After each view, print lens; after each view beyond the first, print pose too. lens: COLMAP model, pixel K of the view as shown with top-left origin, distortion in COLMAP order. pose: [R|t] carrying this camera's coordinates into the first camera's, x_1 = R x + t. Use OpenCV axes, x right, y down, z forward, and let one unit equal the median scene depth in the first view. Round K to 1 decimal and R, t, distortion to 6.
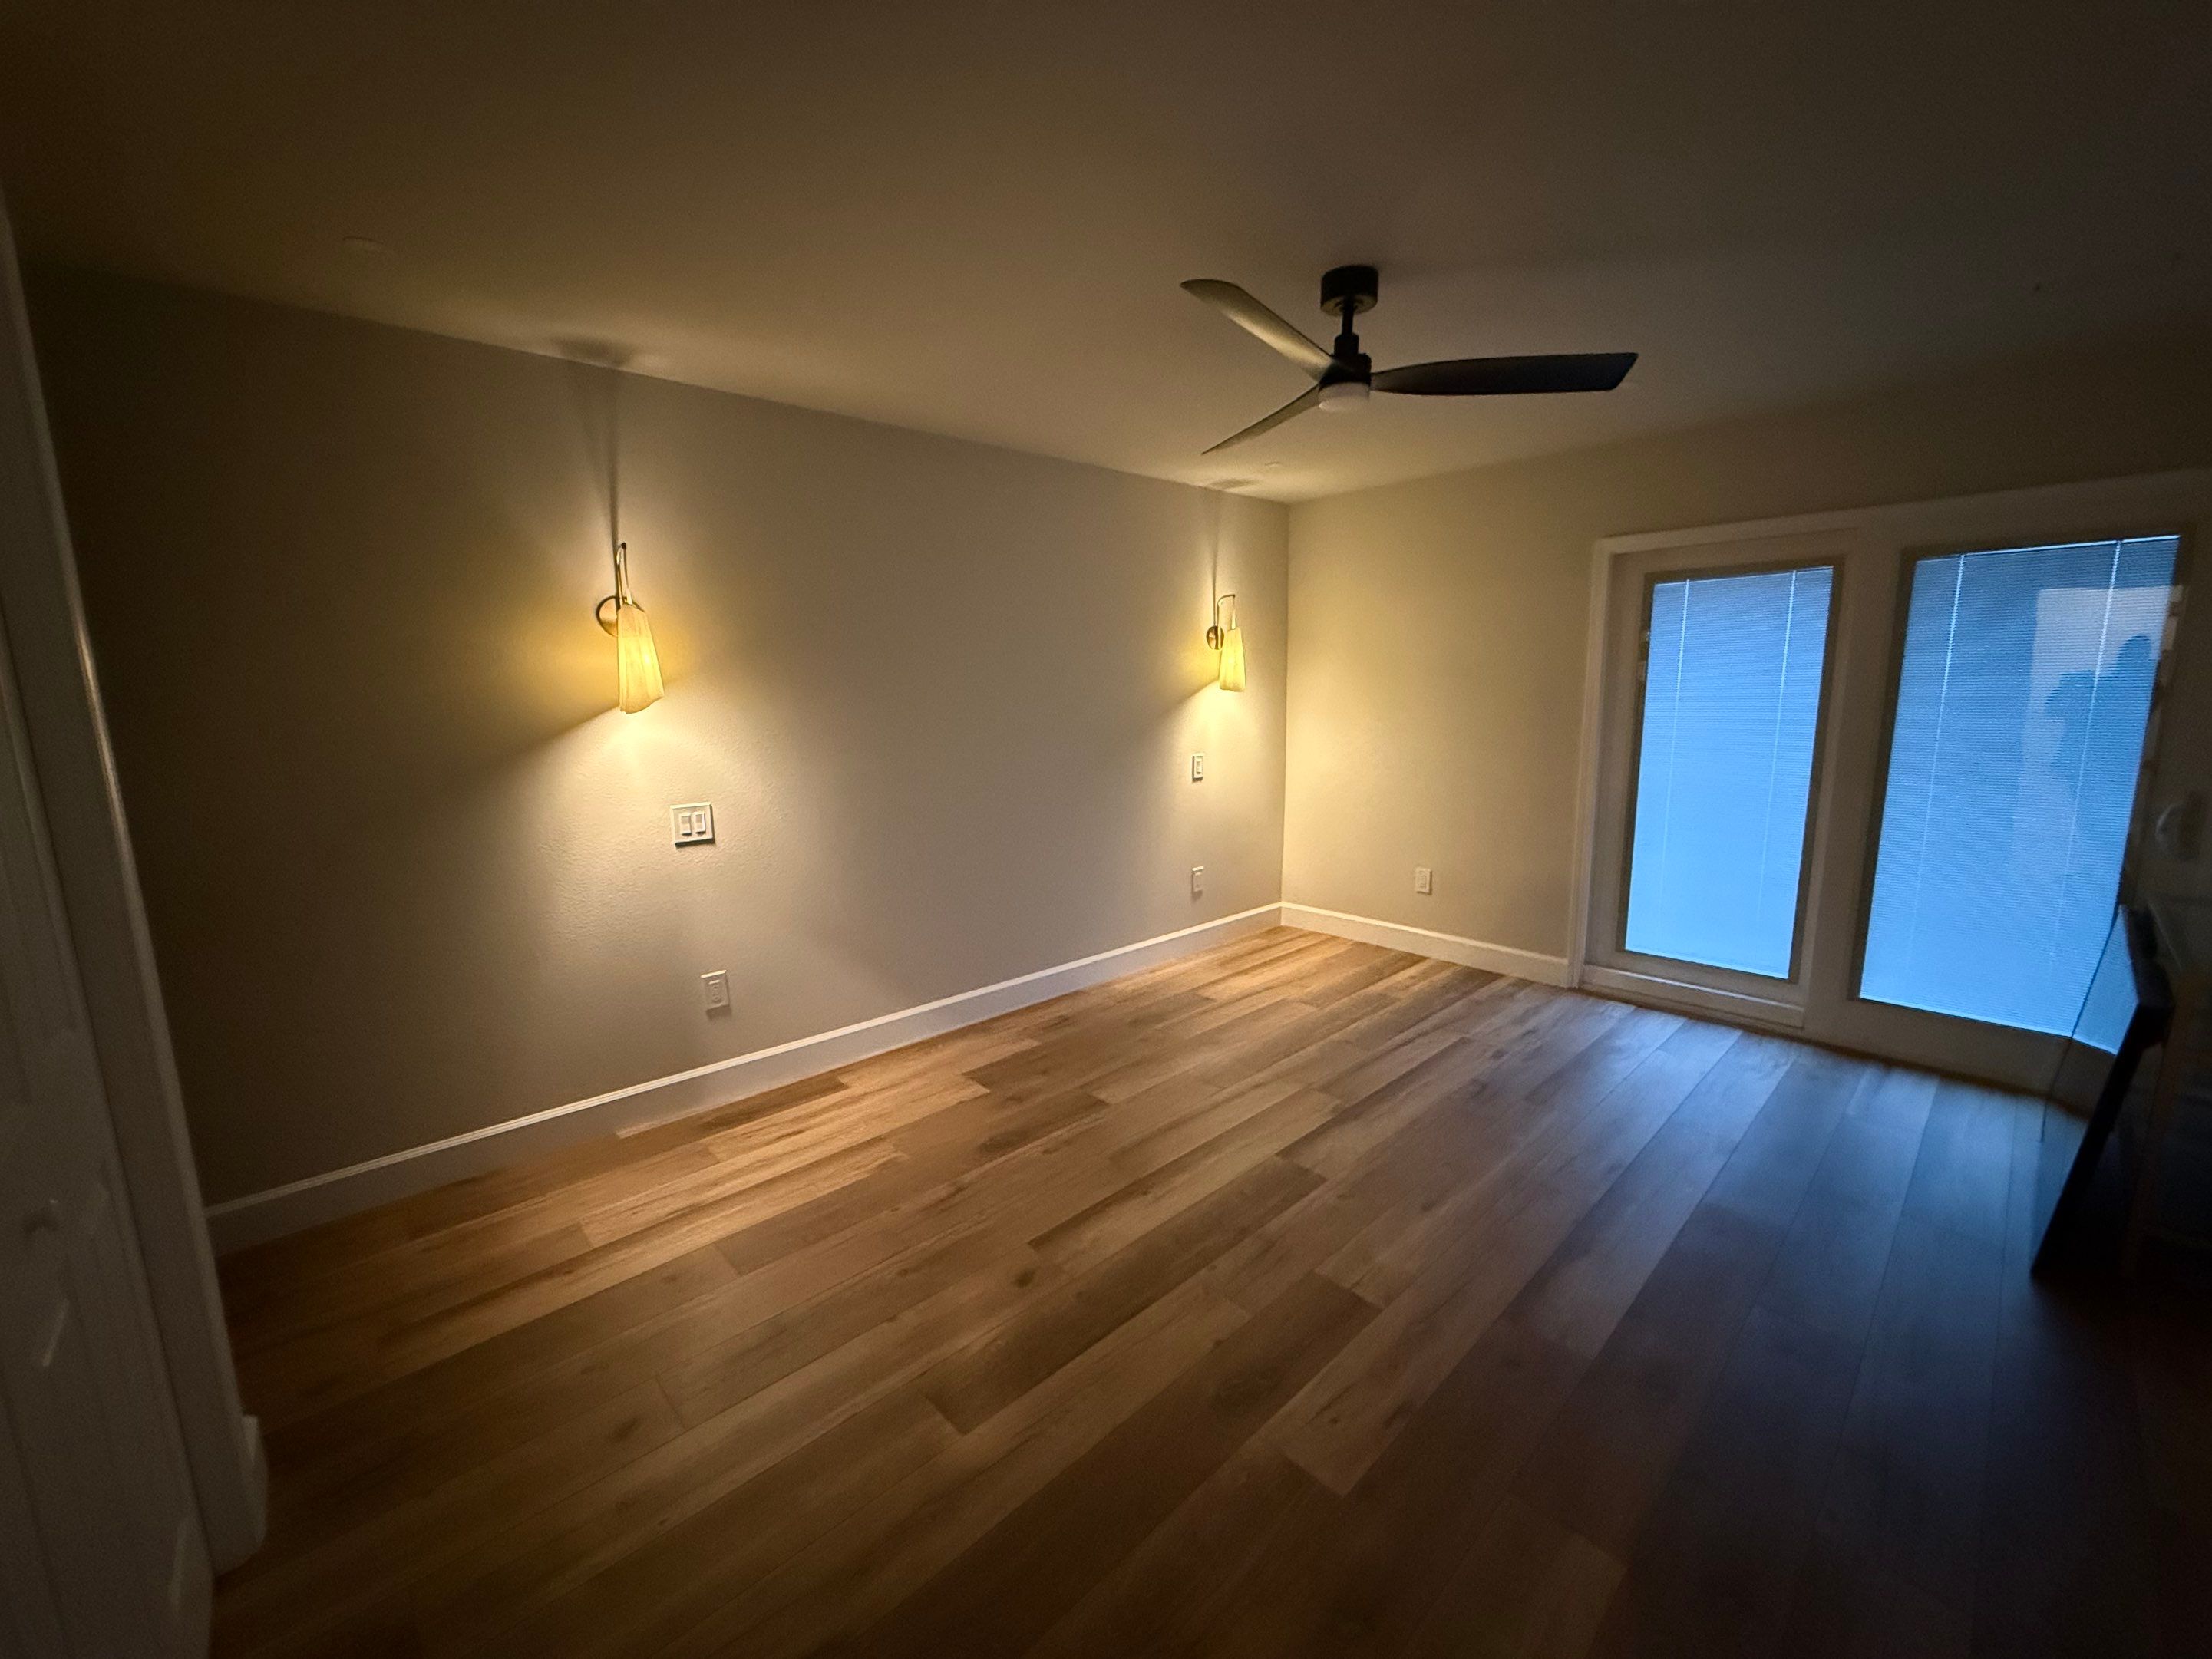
lens RADIAL K [[877.9, 0, 1102.1], [0, 877.9, 830.2], [0, 0, 1]] dist [-0.001152, 0.000634]
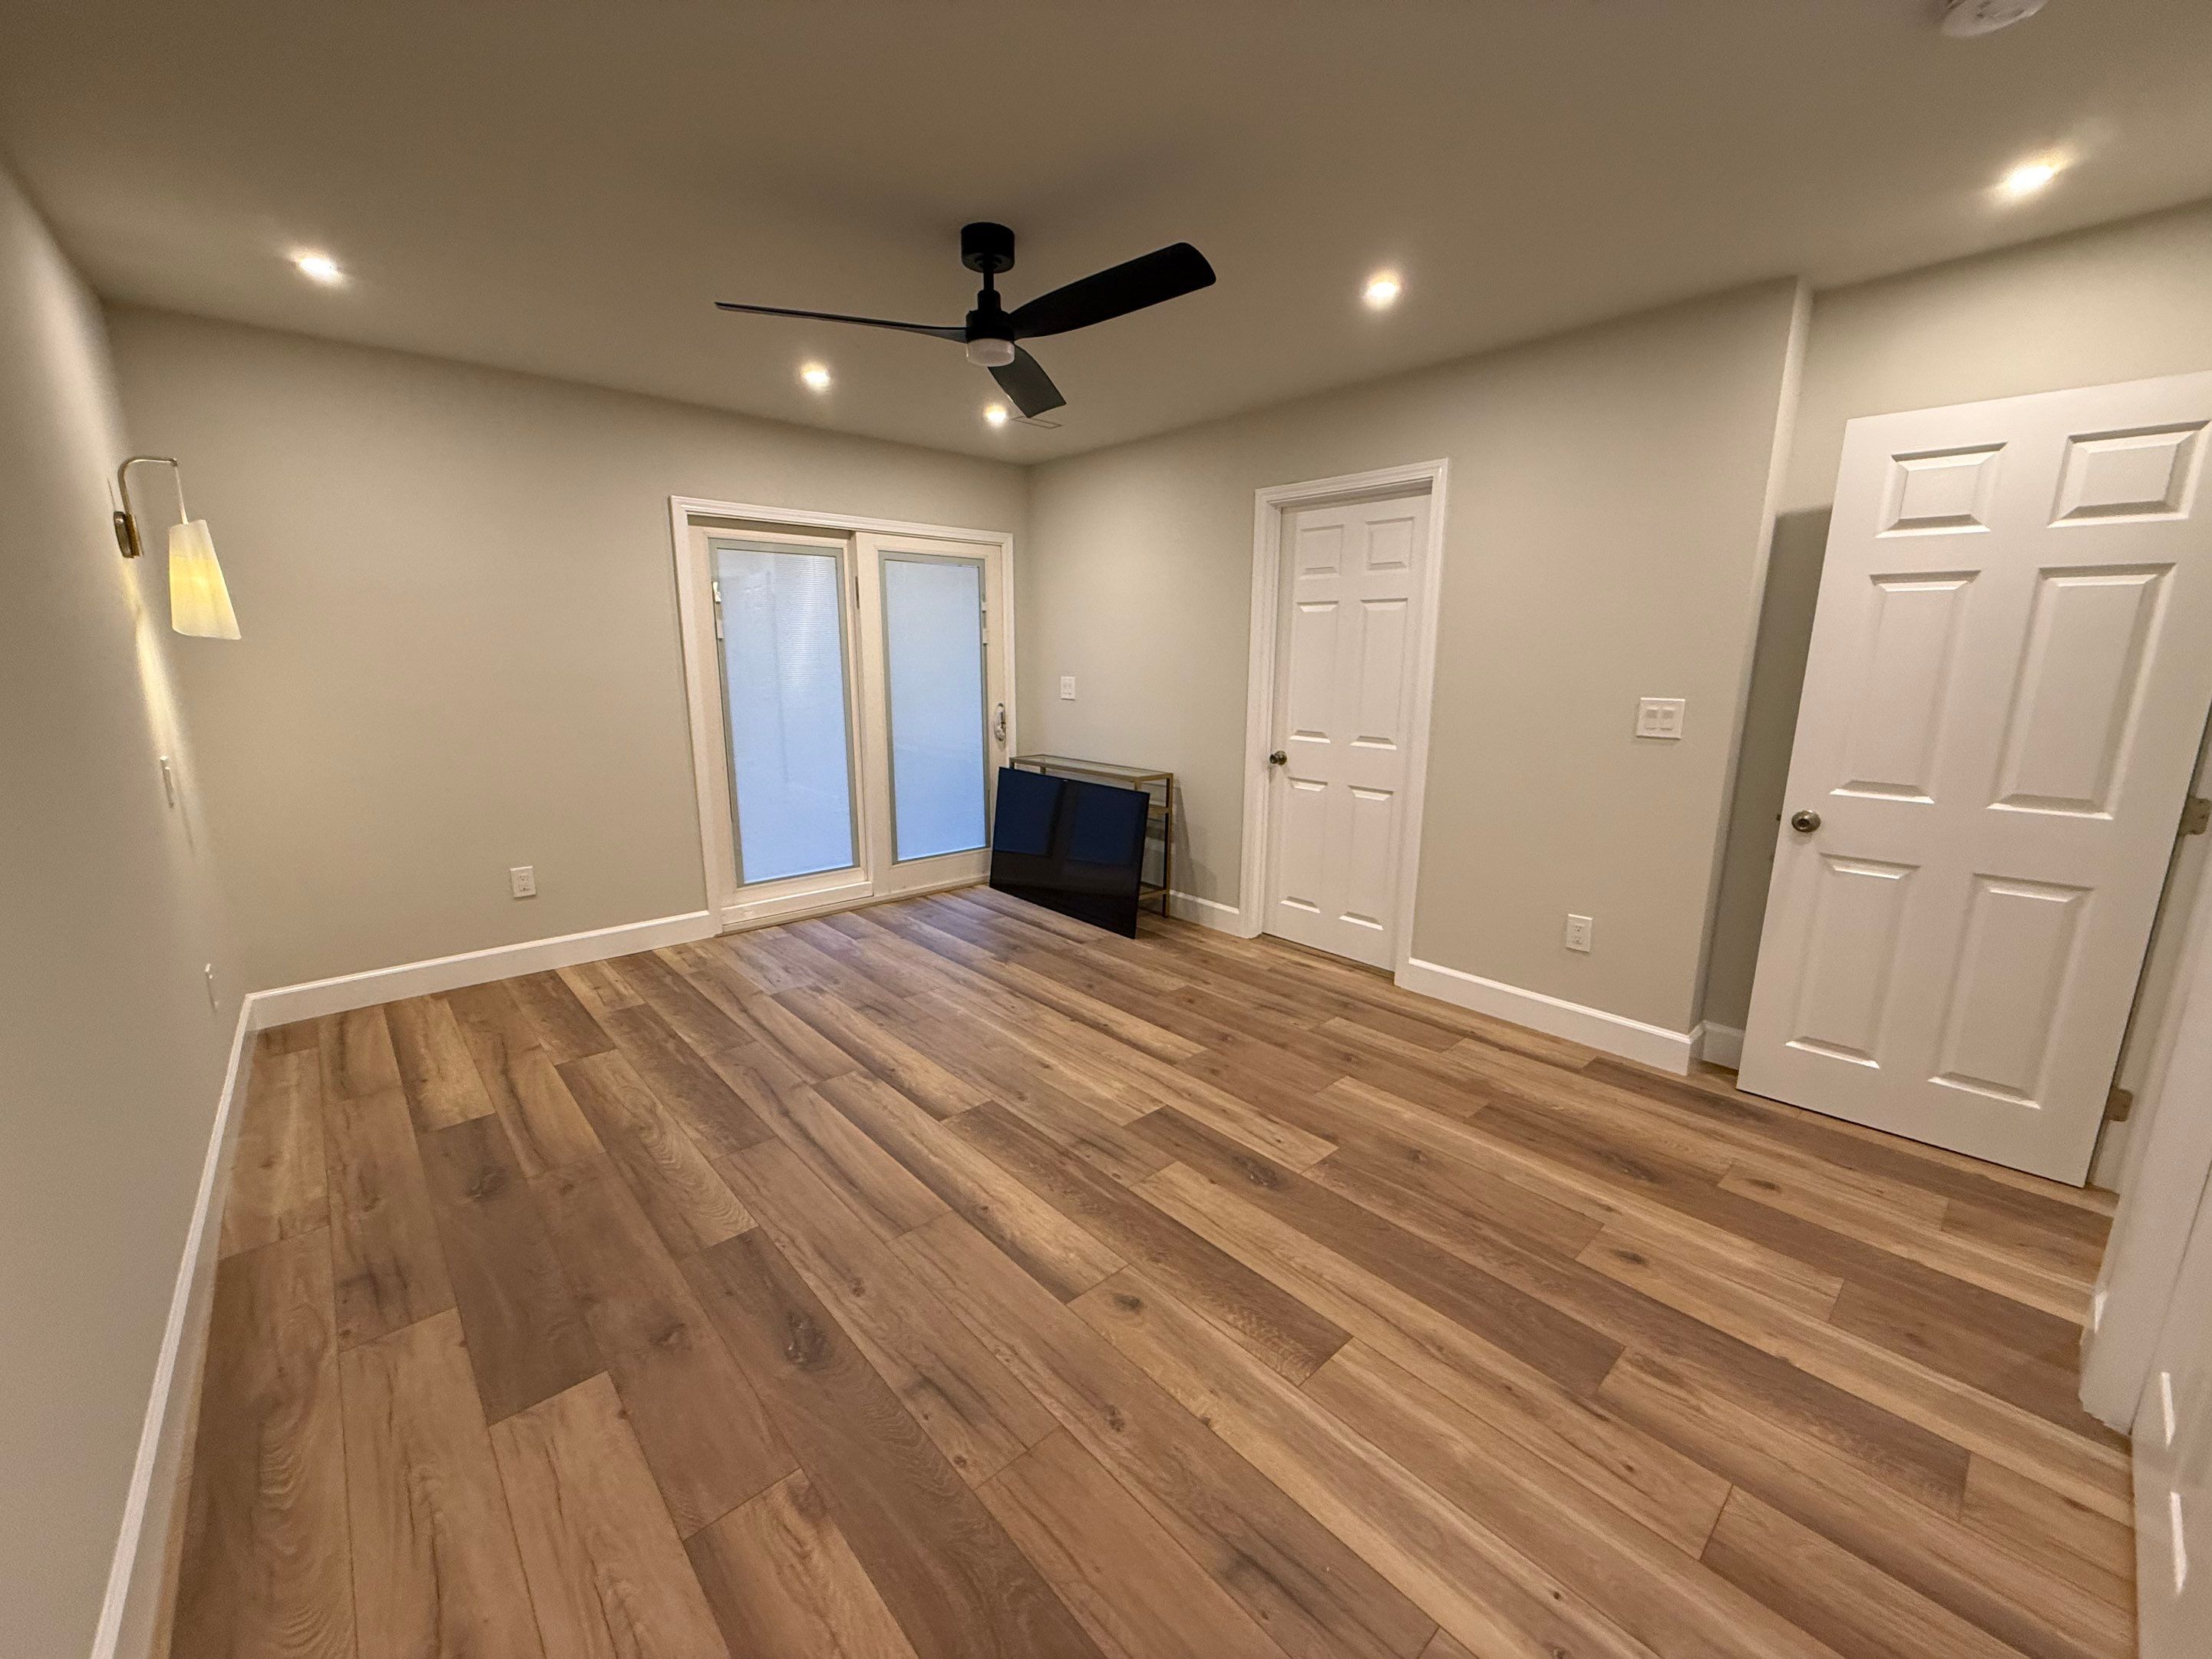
lens RADIAL K [[877.9, 0, 1102.1], [0, 877.9, 830.2], [0, 0, 1]] dist [-0.001152, 0.000634]
pose [[0.020946, -0.189099, 0.981735, -0.568766], [0.159585, 0.969992, 0.183433, -0.072717], [-0.986962, 0.152828, 0.050495, 0.605014]]
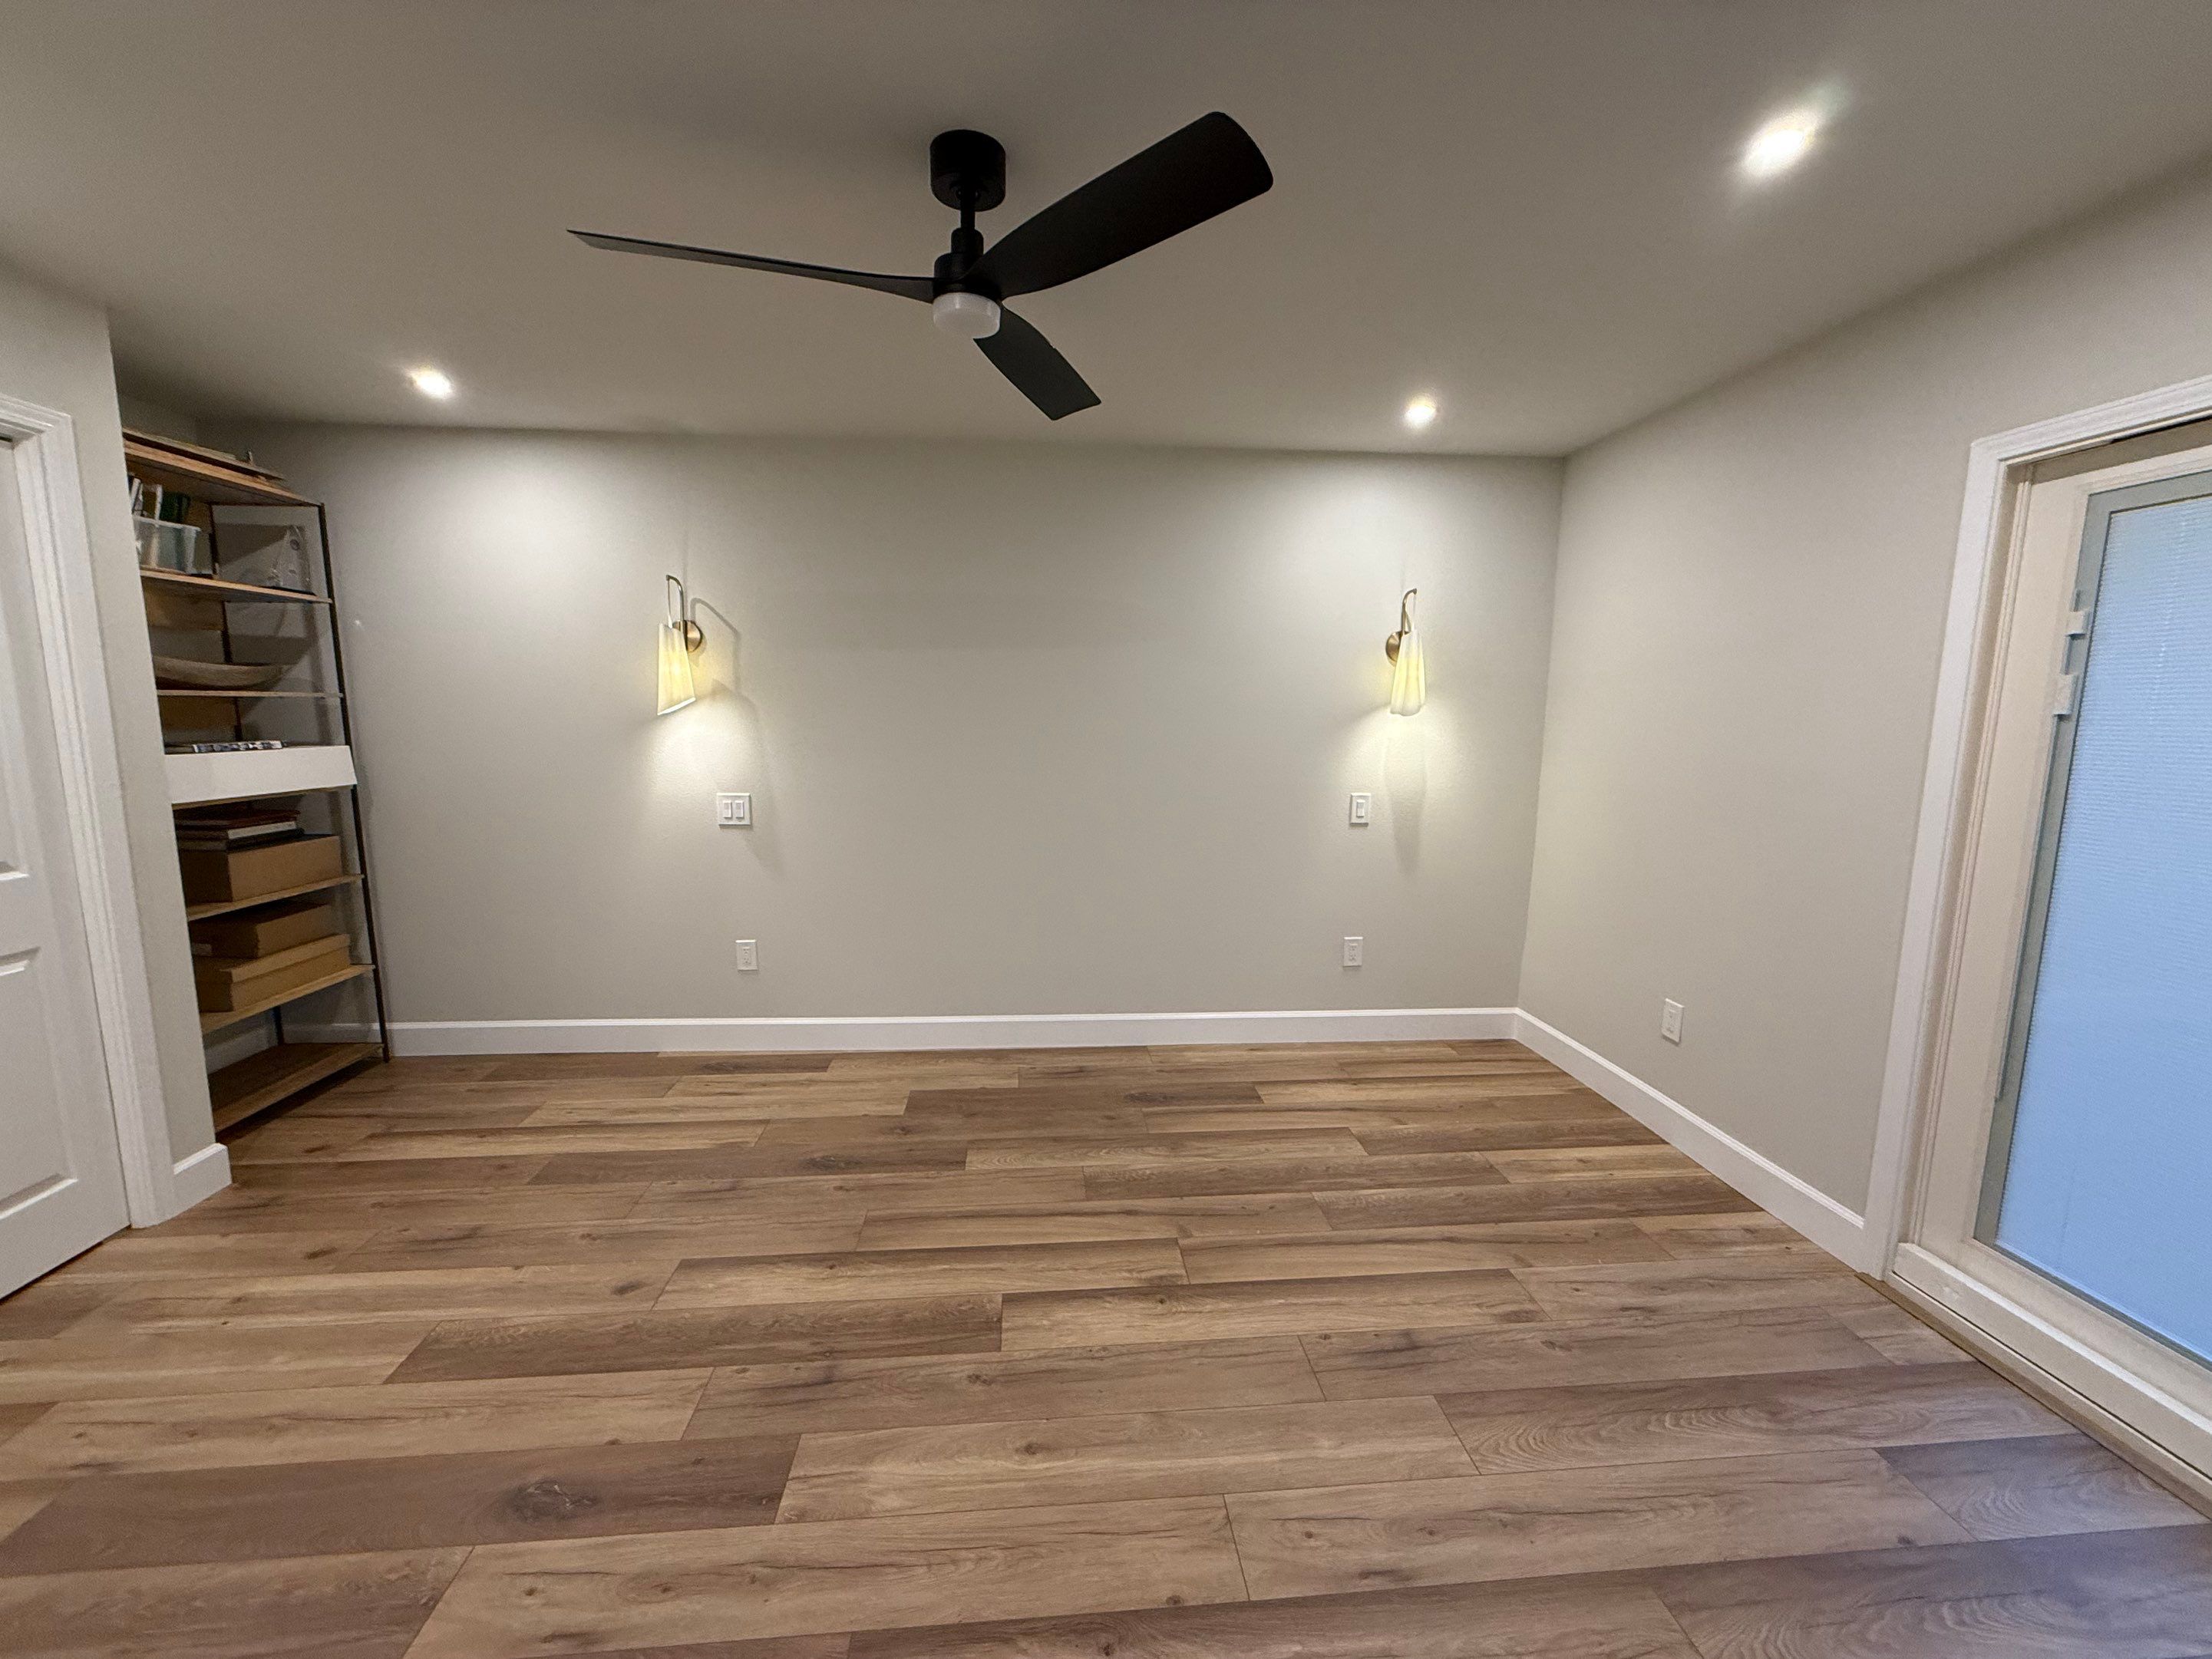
lens RADIAL K [[877.9, 0, 1102.1], [0, 877.9, 830.2], [0, 0, 1]] dist [-0.001152, 0.000634]
pose [[0.785930, 0.107147, -0.608962, 0.583830], [-0.122731, 0.992308, 0.016200, -0.054728], [0.606013, 0.062006, 0.793034, 0.337415]]
